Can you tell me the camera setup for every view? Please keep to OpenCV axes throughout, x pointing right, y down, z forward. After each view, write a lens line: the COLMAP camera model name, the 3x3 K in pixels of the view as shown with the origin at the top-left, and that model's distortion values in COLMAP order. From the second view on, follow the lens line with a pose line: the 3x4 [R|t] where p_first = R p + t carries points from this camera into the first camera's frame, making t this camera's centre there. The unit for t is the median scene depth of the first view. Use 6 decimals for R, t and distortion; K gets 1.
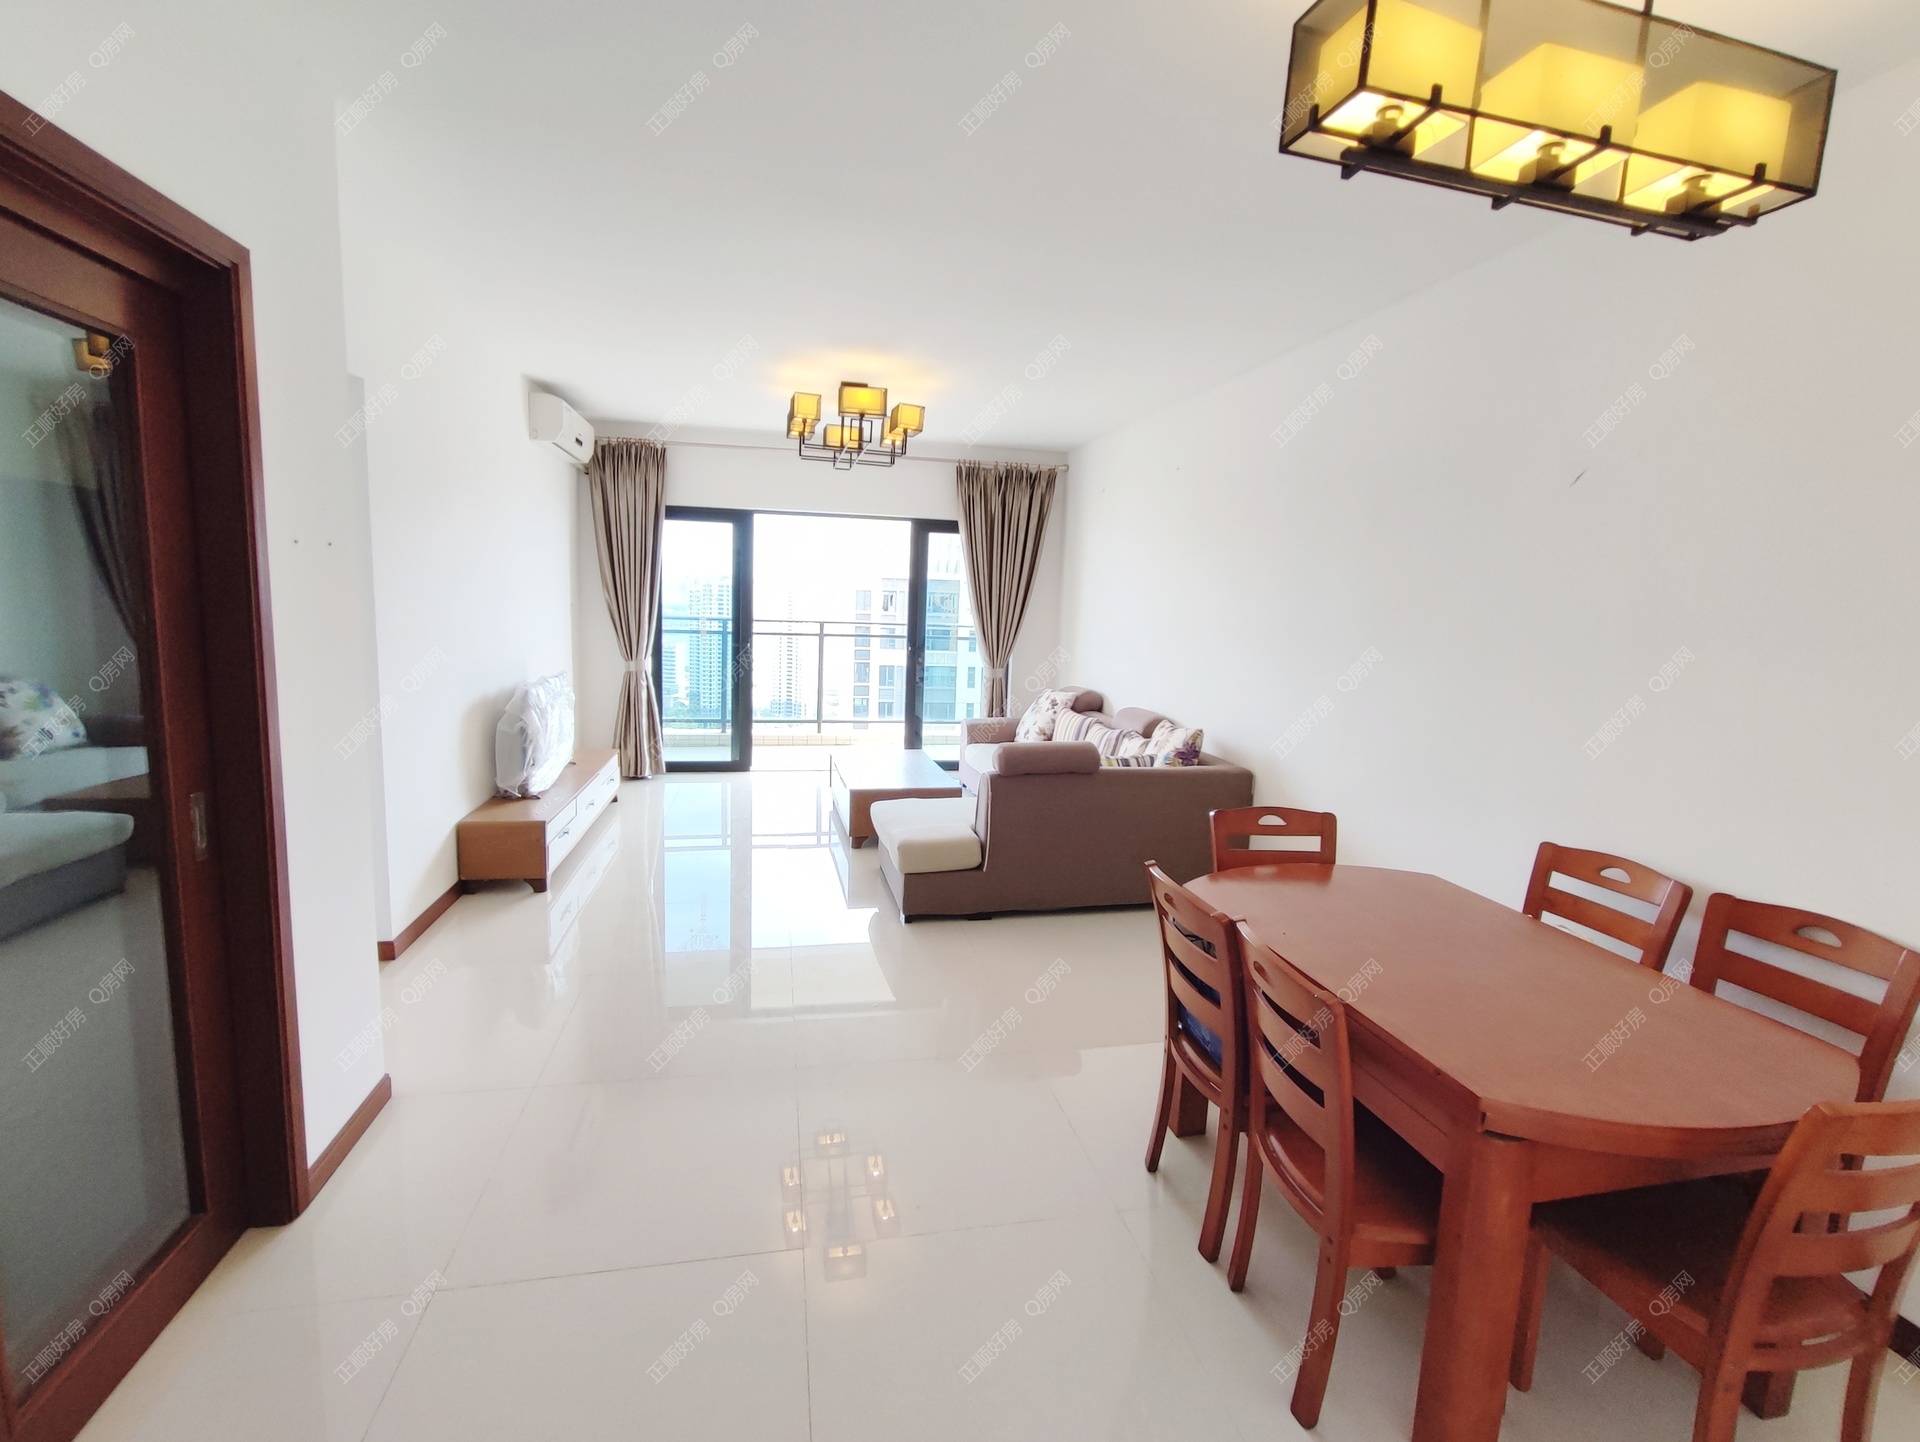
lens RADIAL K [[870.1, 0, 965.2], [0, 870.1, 703.1], [0, 0, 1]] dist [0.001109, 0.000226]
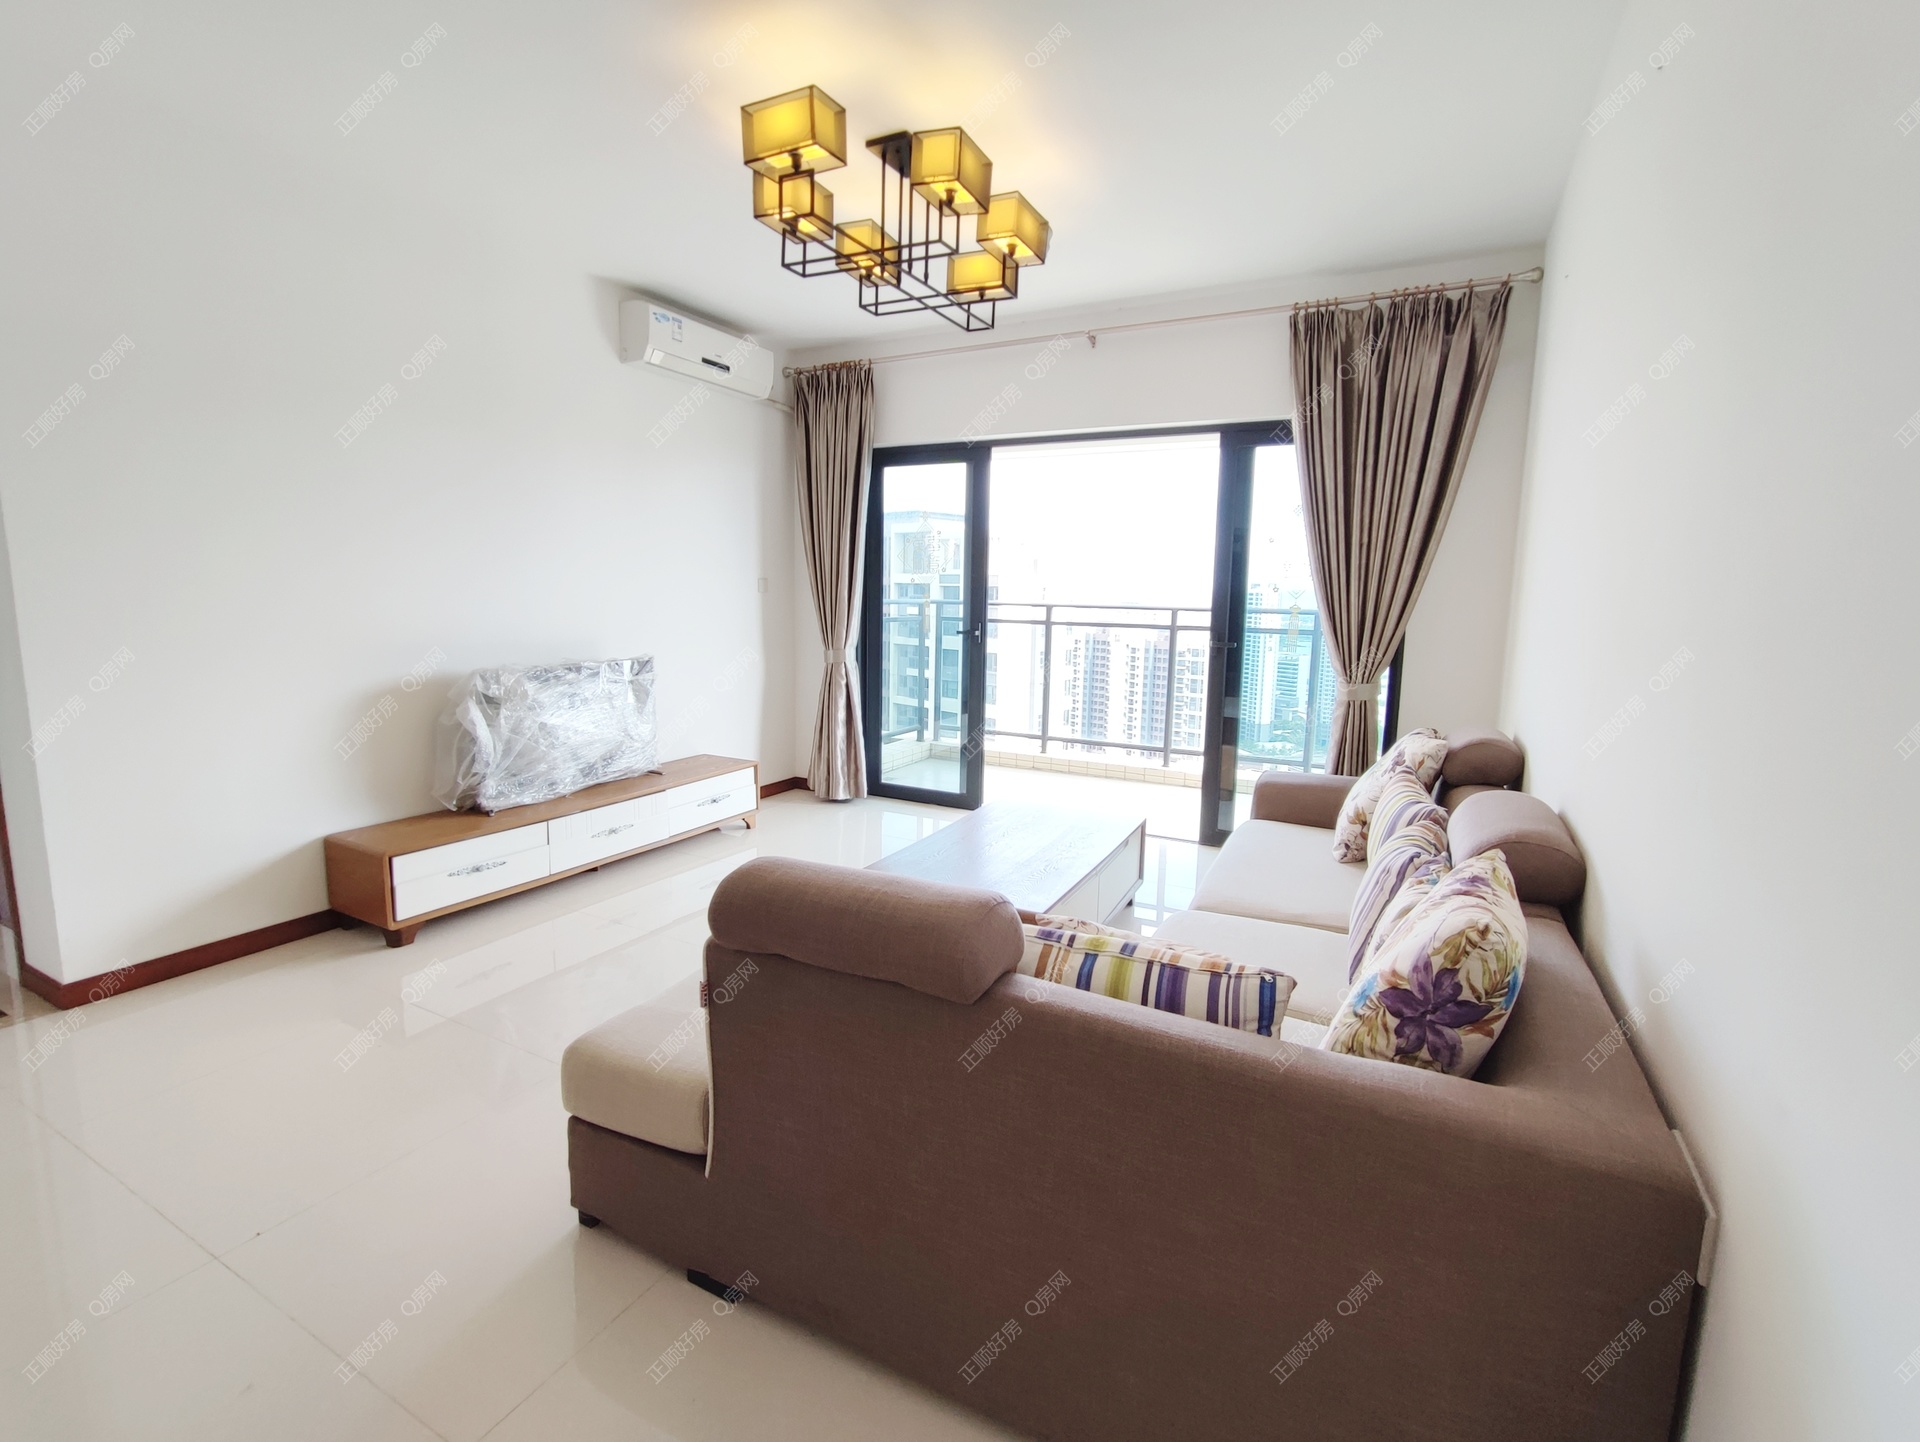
lens RADIAL K [[870.1, 0, 965.2], [0, 870.1, 703.1], [0, 0, 1]] dist [0.001109, 0.000226]
pose [[0.768022, 0.062594, -0.637357, 0.217086], [-0.071347, 0.997380, 0.011978, -0.019198], [0.636436, 0.036275, 0.770476, 0.486996]]
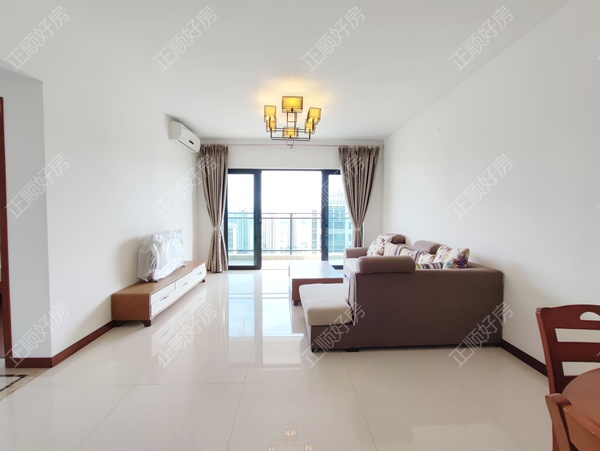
lens RADIAL K [[271.9, 0, 301.6], [0, 271.9, 219.9], [0, 0, 1]] dist [0.001109, 0.000226]
pose [[0.985723, -0.028901, -0.165875, 0.009725], [0.012561, 0.995036, -0.098721, 0.014904], [0.167905, 0.095228, 0.981193, 0.243939]]
